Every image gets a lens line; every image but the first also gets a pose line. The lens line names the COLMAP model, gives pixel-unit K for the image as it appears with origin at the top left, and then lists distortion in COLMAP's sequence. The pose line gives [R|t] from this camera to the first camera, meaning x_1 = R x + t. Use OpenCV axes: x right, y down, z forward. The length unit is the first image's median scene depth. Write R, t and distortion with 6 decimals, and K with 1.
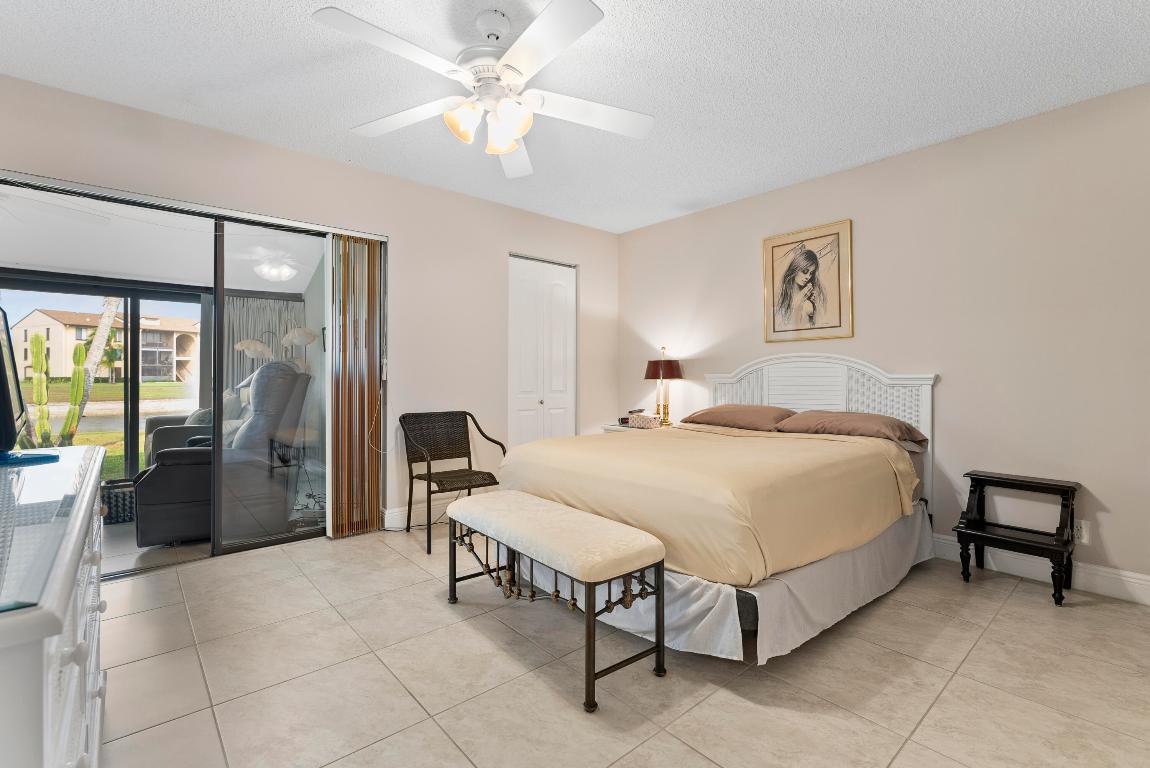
lens RADIAL K [[509.4, 0, 577.7], [0, 509.4, 373.4], [0, 0, 1]] dist [-0.000006, -0.000057]
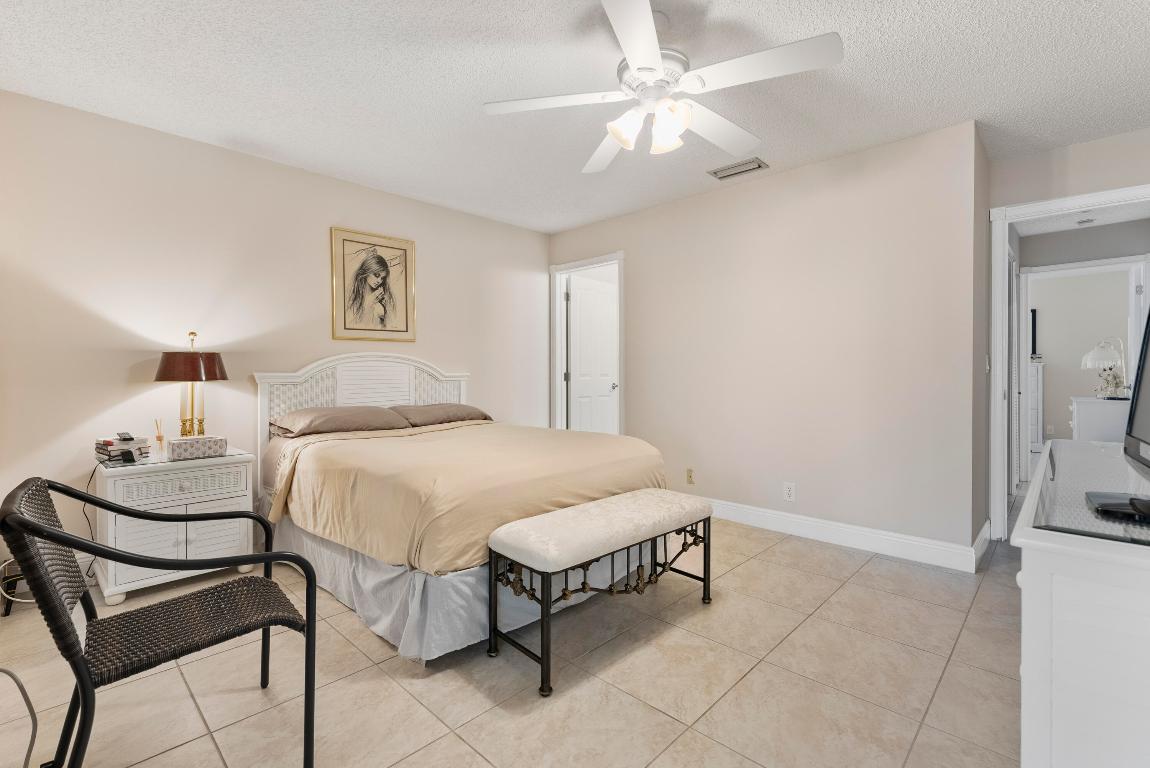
lens RADIAL K [[509.4, 0, 577.7], [0, 509.4, 373.4], [0, 0, 1]] dist [-0.000006, -0.000057]
pose [[-0.085543, -0.001354, 0.996334, -0.632057], [-0.002251, 0.999997, 0.001165, 0.000754], [-0.996332, -0.002143, -0.085546, 0.671476]]
